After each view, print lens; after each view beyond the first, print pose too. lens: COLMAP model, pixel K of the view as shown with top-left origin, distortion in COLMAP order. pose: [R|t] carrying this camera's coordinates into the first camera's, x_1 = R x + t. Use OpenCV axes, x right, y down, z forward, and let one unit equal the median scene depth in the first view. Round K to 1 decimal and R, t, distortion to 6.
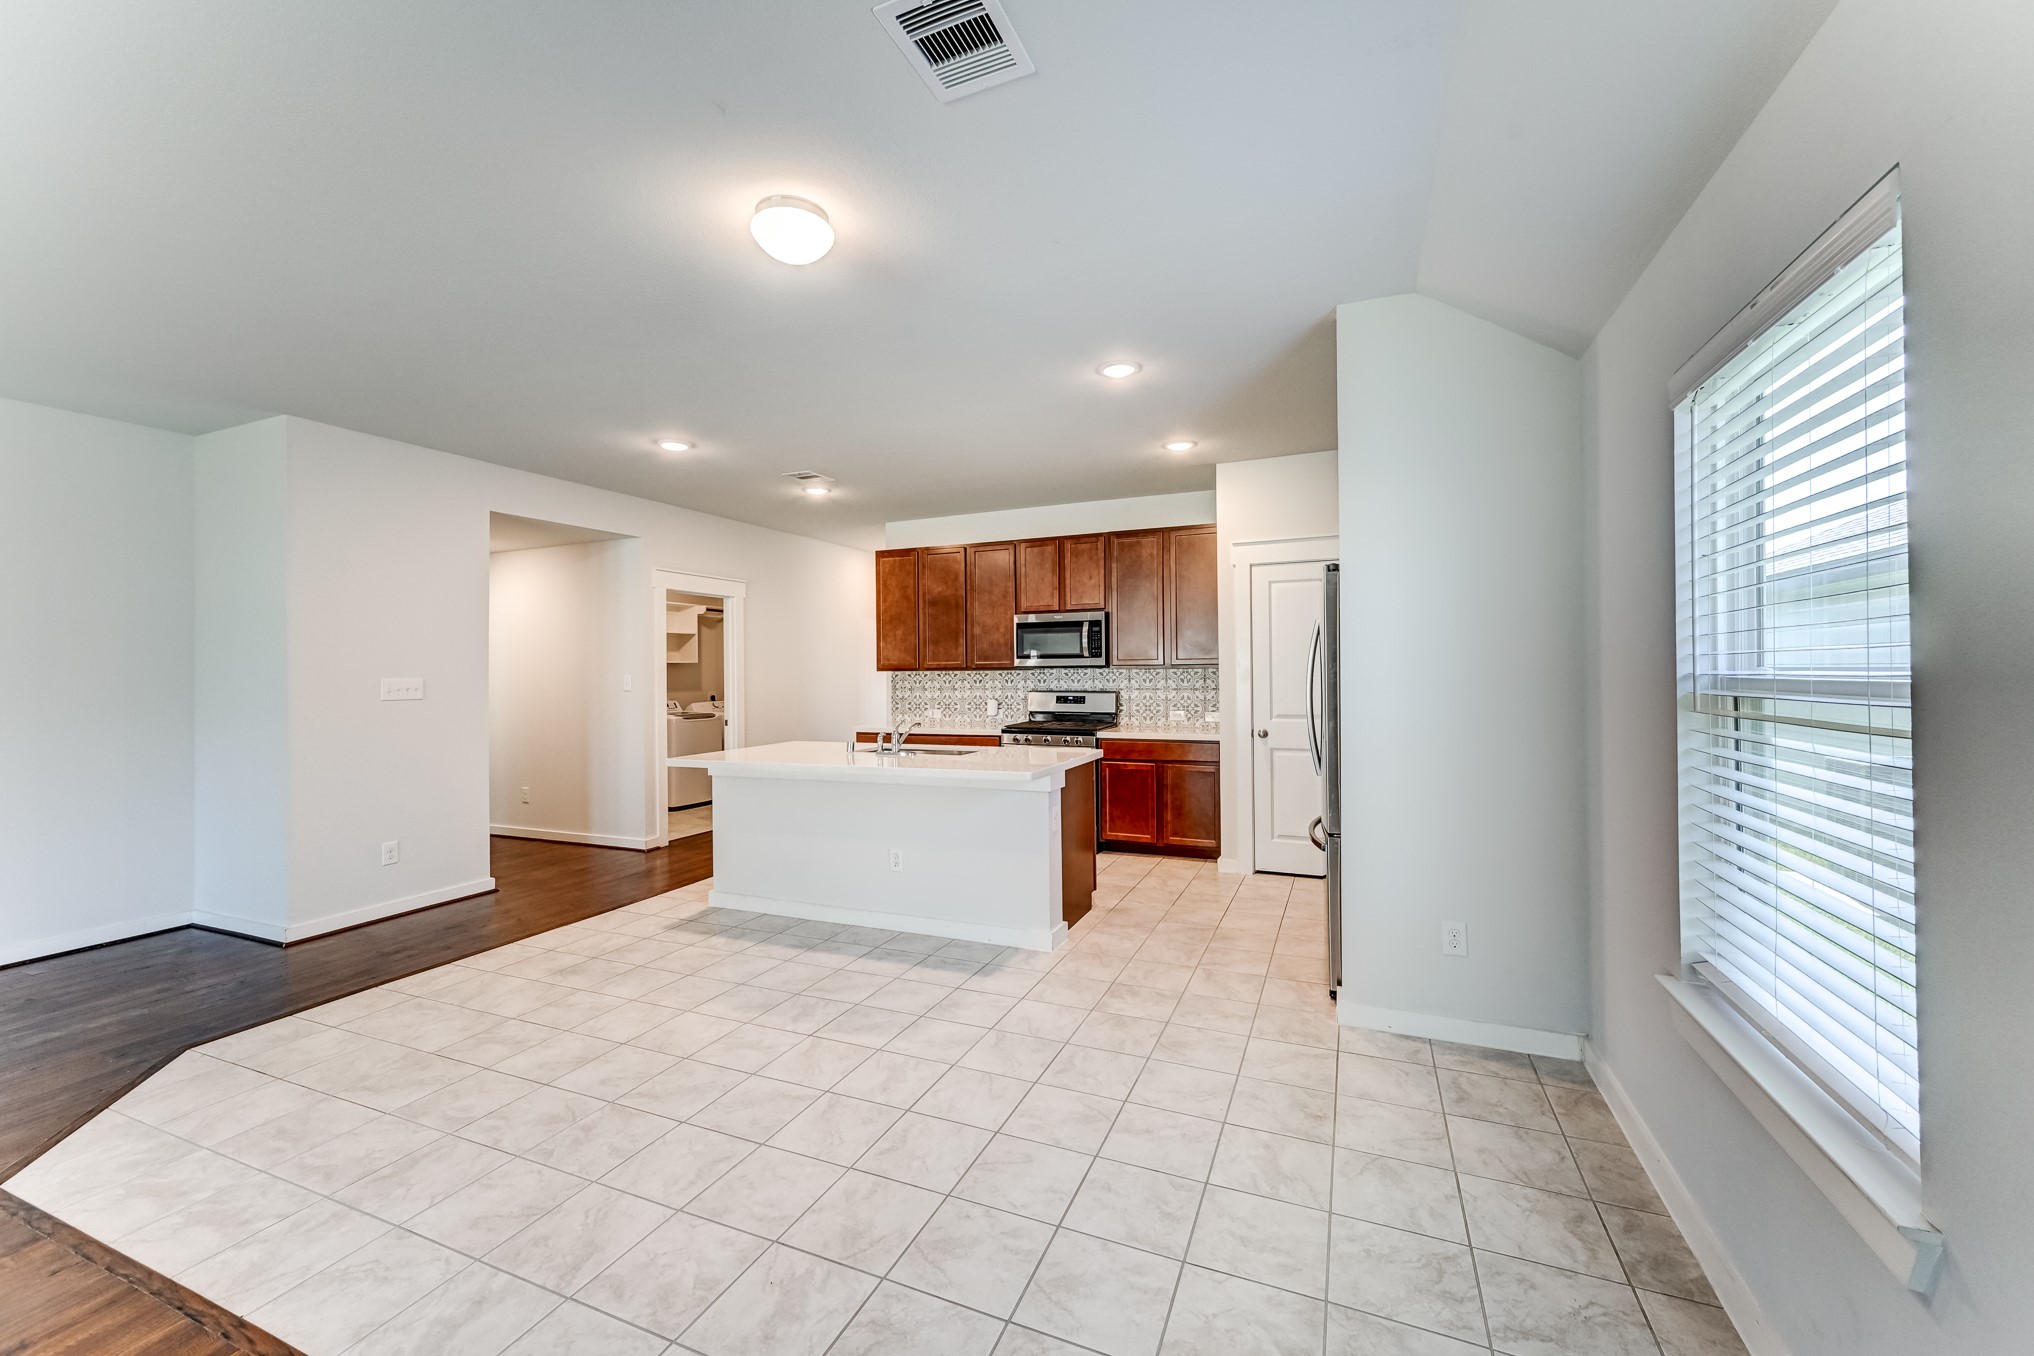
lens RADIAL K [[789.6, 0, 1021.1], [0, 789.6, 675.7], [0, 0, 1]] dist [0.006968, -0.000007]
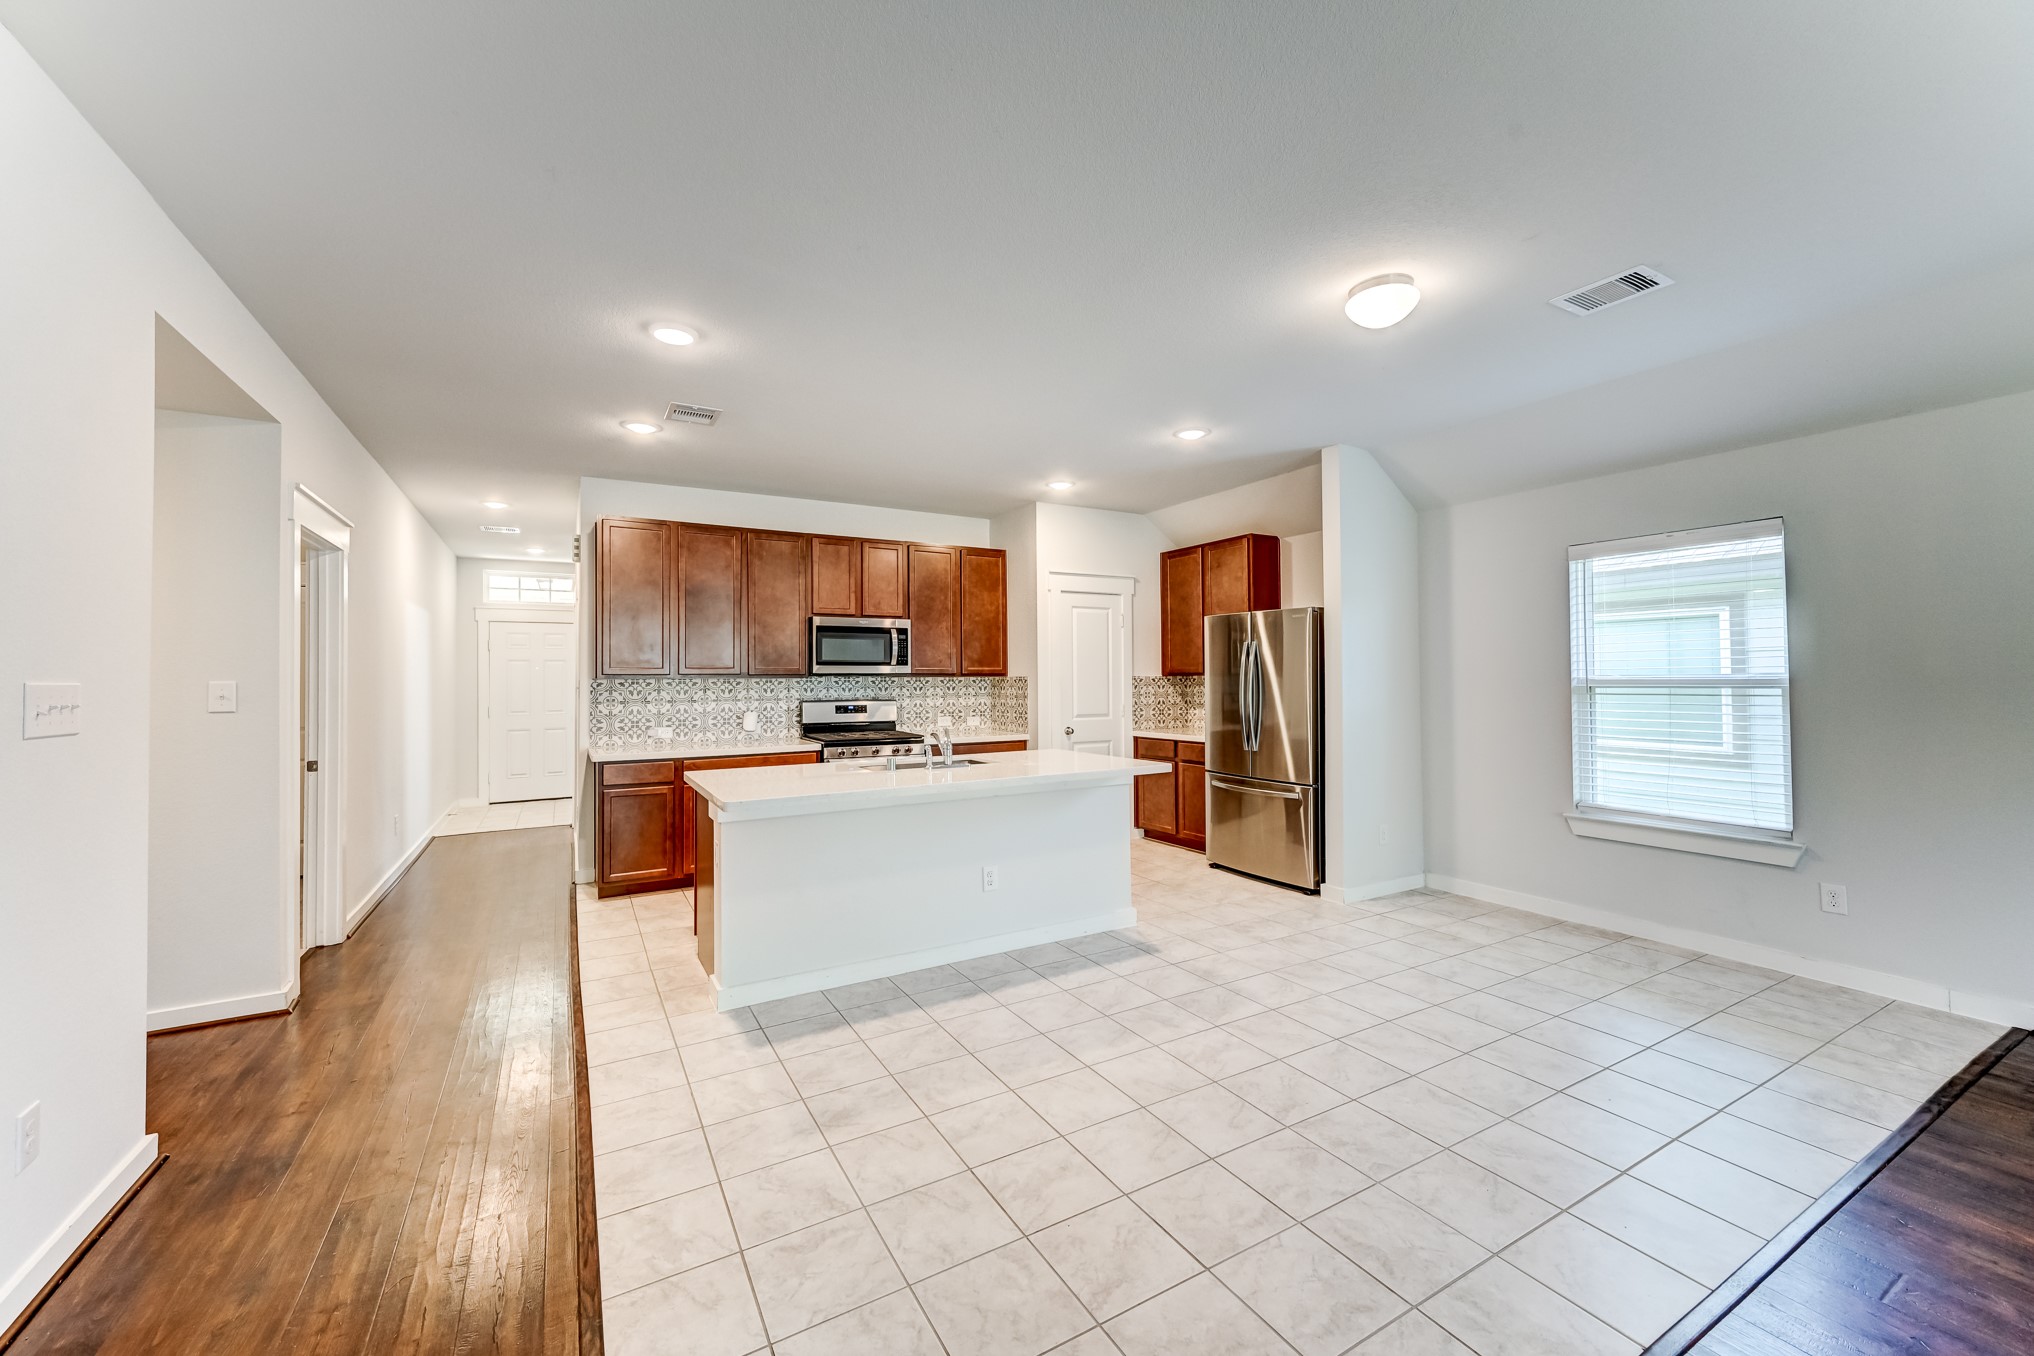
lens RADIAL K [[789.6, 0, 1015.1], [0, 789.6, 671.7], [0, 0, 1]] dist [0.006968, -0.000007]
pose [[0.606527, 0.012712, 0.794961, -0.607628], [0.005625, 0.999779, -0.020279, 0.006114], [-0.795043, 0.016772, 0.606321, 0.280106]]
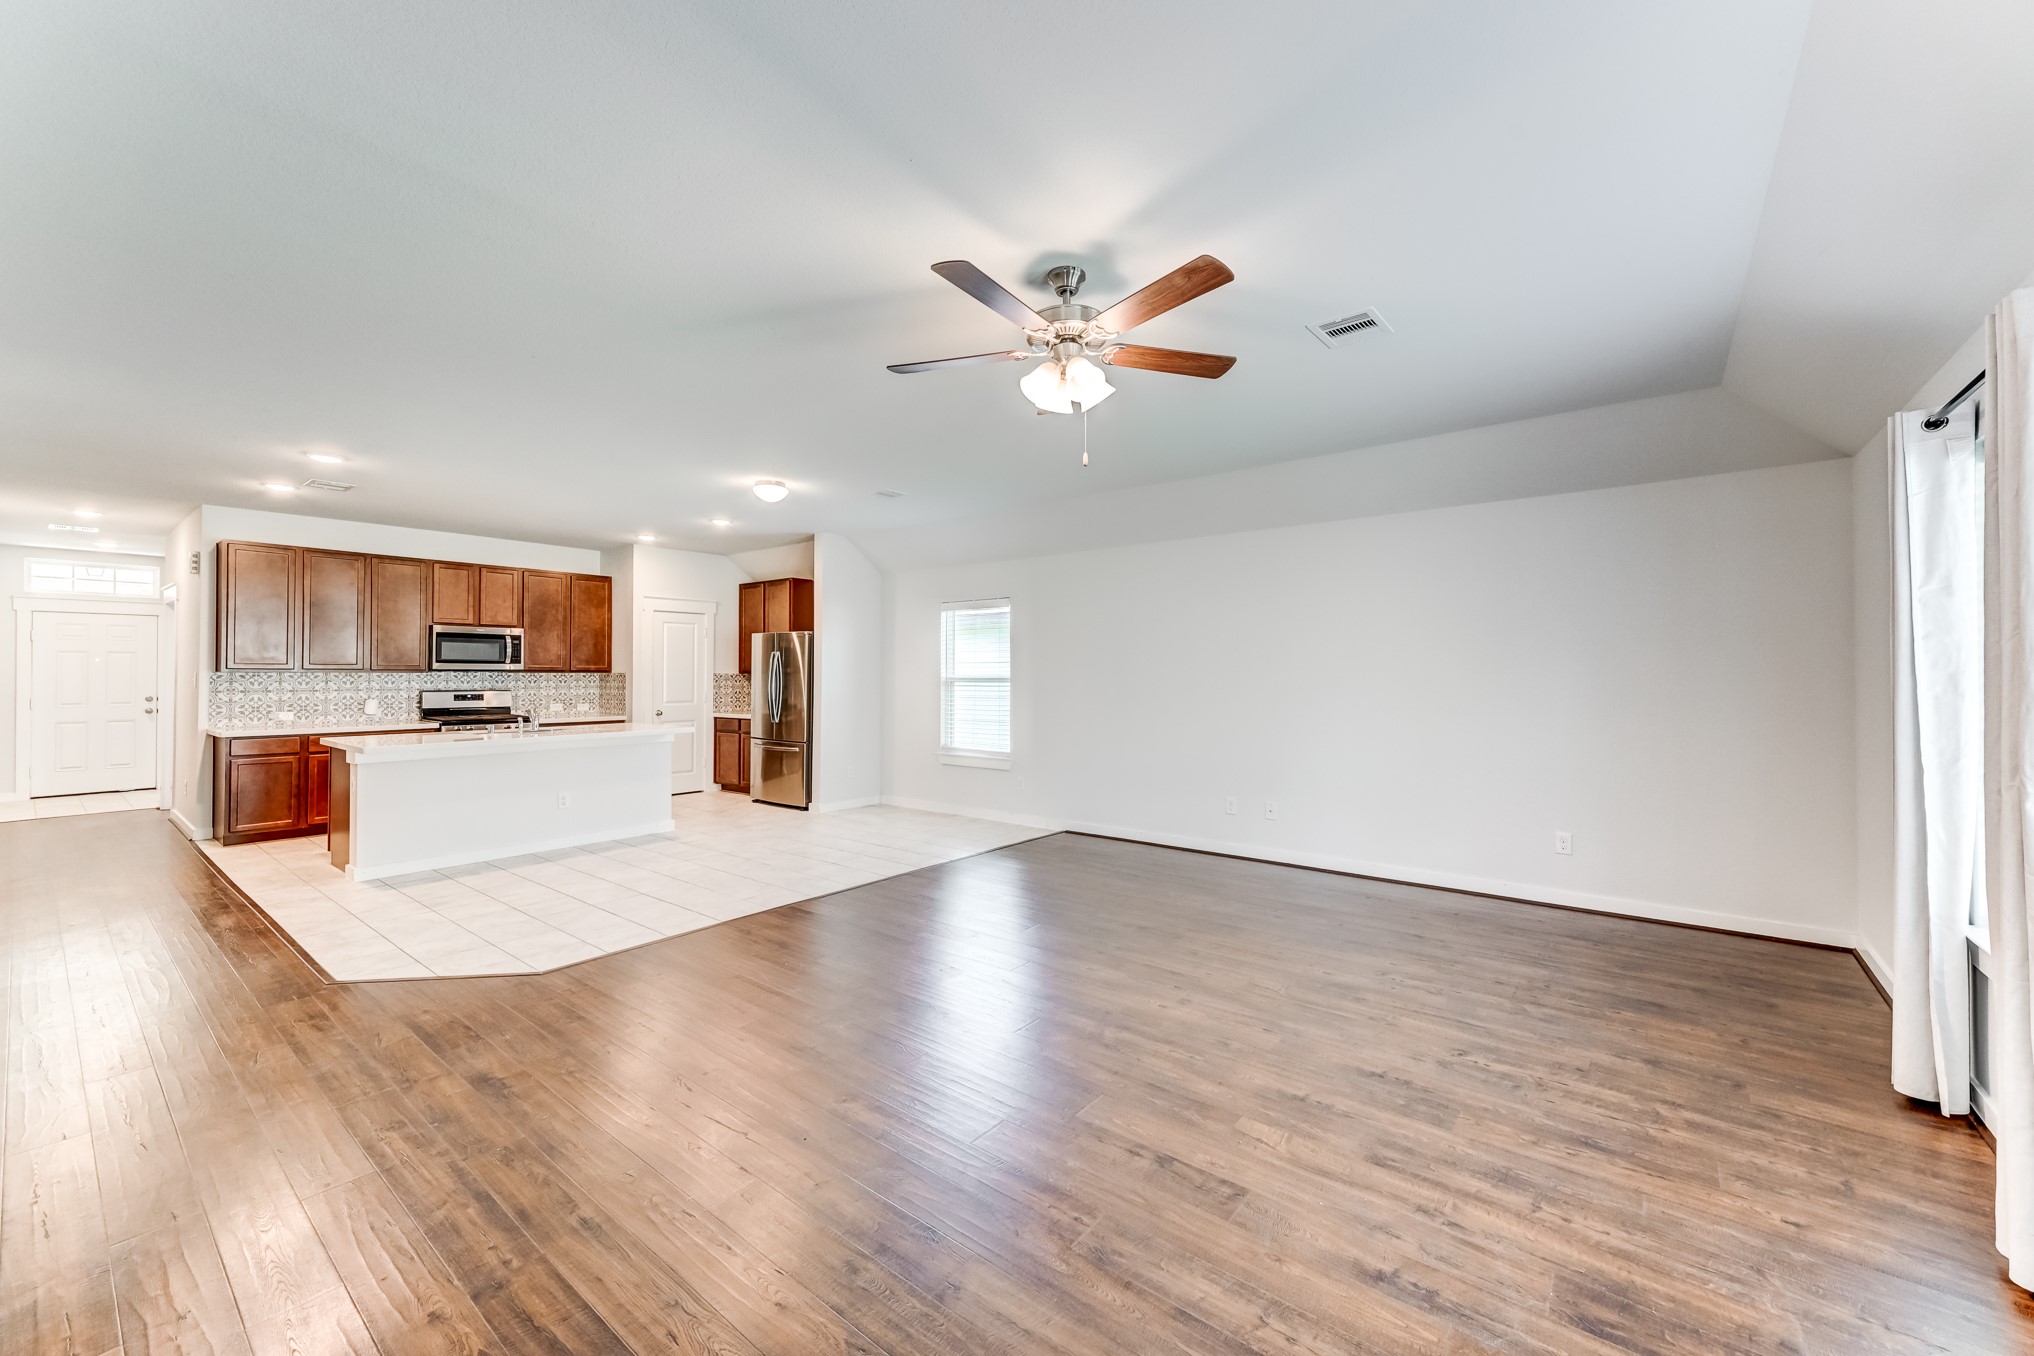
lens RADIAL K [[789.6, 0, 1016.9], [0, 789.6, 666.5], [0, 0, 1]] dist [0.006968, -0.000007]
pose [[0.271519, 0.020077, 0.962224, -0.931250], [0.002010, 0.999768, -0.021427, 0.011428], [-0.962431, 0.007752, 0.271416, -0.148944]]
